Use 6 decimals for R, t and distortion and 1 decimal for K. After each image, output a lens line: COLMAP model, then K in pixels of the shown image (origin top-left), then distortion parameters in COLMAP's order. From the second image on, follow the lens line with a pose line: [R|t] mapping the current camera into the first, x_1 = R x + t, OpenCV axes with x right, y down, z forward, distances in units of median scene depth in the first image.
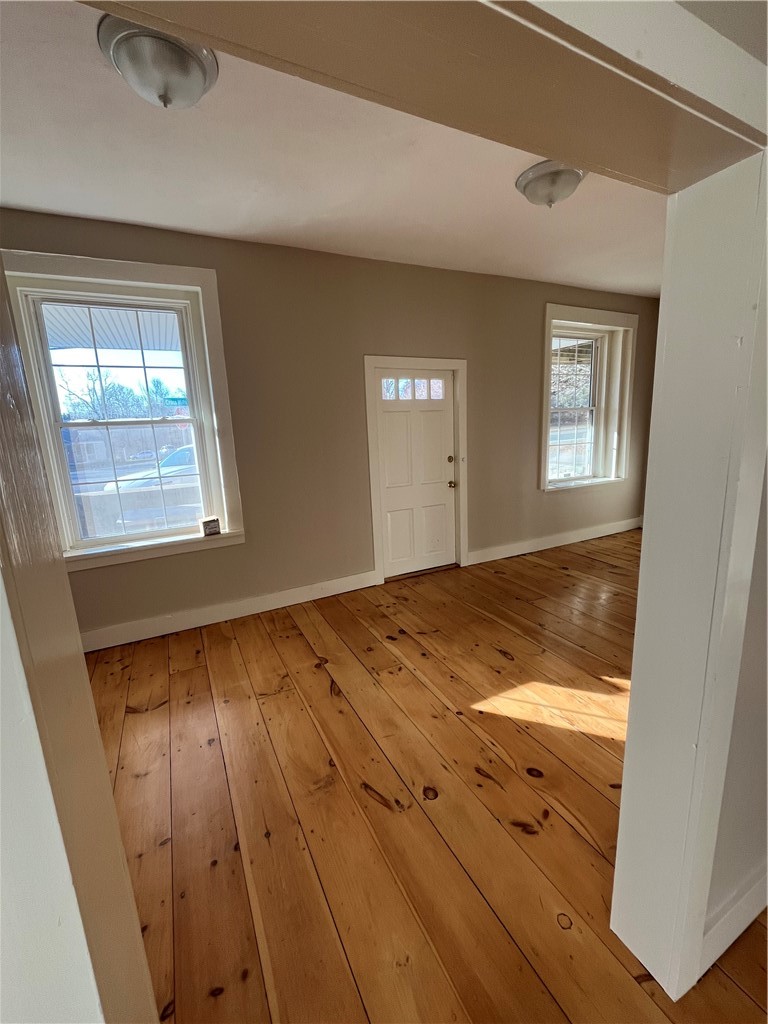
lens RADIAL K [[429.9, 0, 387.0], [0, 429.9, 510.0], [0, 0, 1]] dist [-0.001690, -0.000031]
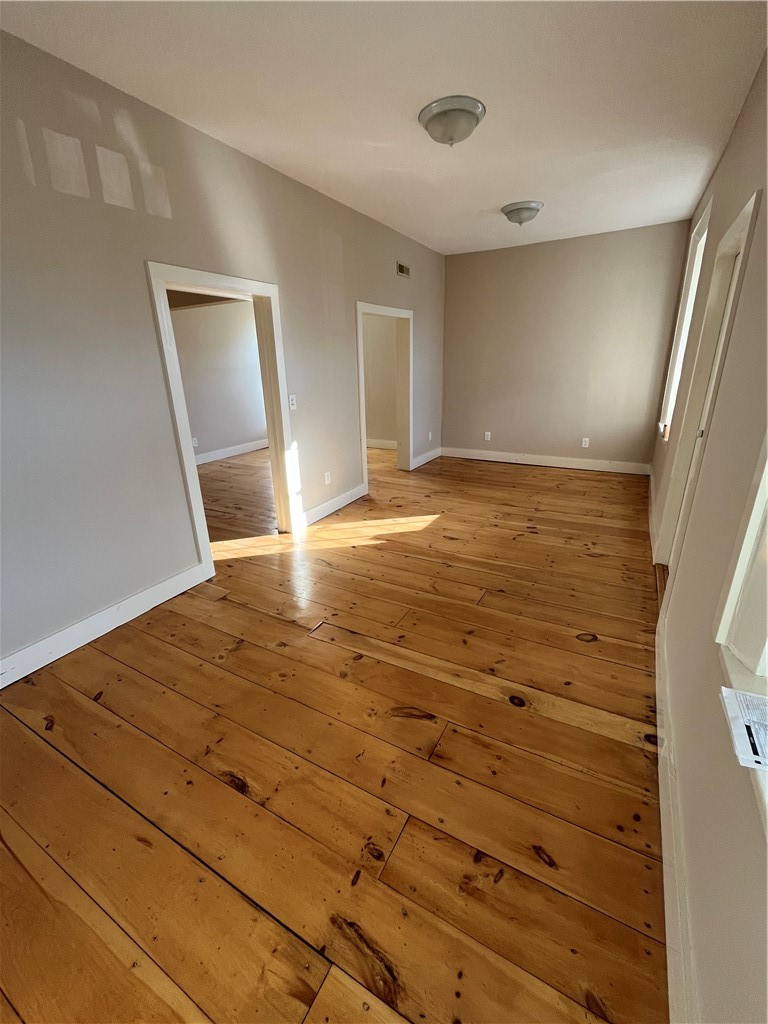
lens RADIAL K [[429.9, 0, 383.4], [0, 429.9, 509.7], [0, 0, 1]] dist [-0.001690, -0.000031]
pose [[-0.829399, 0.243147, -0.502968, 1.036978], [-0.053425, 0.861669, 0.504651, -0.381551], [0.556096, 0.445428, -0.701677, 1.675718]]
